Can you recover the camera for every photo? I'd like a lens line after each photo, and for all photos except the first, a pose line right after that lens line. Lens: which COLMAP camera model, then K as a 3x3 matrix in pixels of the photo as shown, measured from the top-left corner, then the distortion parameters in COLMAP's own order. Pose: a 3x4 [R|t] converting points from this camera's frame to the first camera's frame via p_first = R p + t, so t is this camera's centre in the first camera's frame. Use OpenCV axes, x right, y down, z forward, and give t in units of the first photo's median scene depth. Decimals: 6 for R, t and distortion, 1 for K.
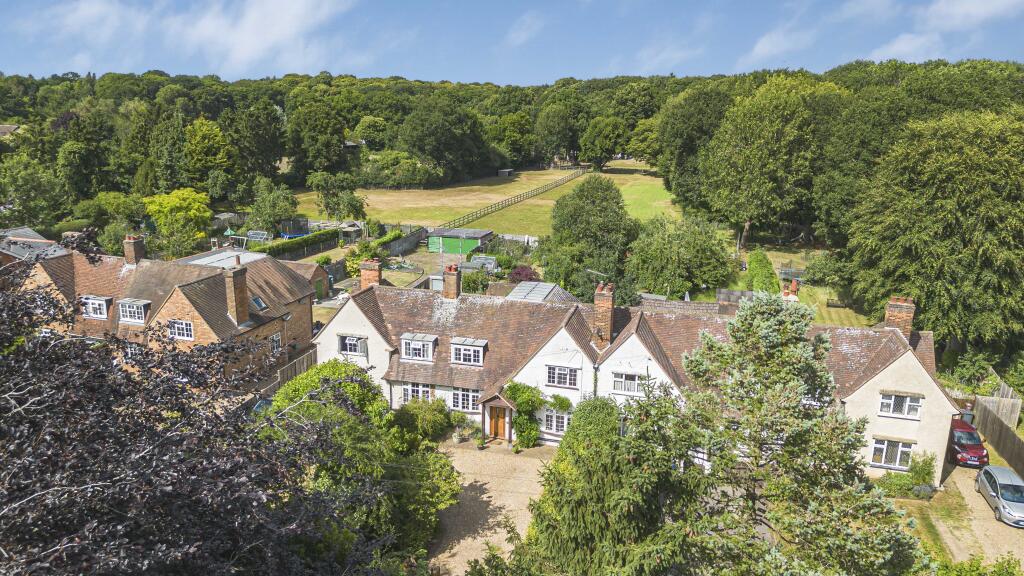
lens RADIAL K [[715.4, 0, 506.2], [0, 715.4, 285.0], [0, 0, 1]] dist [0.076027, -0.071107]
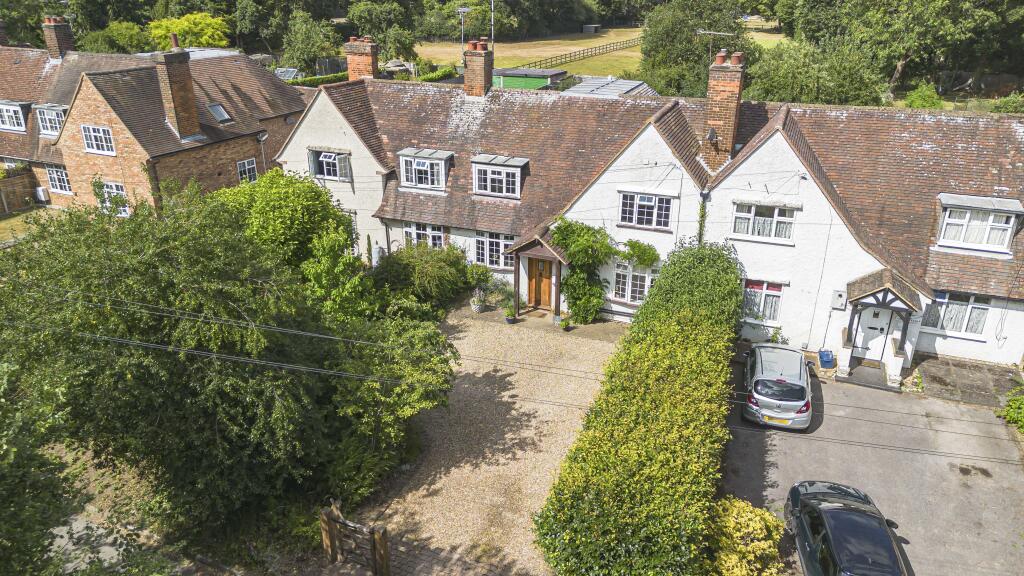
lens RADIAL K [[715.4, 0, 506.2], [0, 715.4, 285.0], [0, 0, 1]] dist [0.076027, -0.071107]
pose [[0.992865, 0.035239, -0.113914, 0.030216], [-0.018005, 0.988686, 0.148914, 0.093677], [0.117873, -0.145800, 0.982267, 0.351798]]
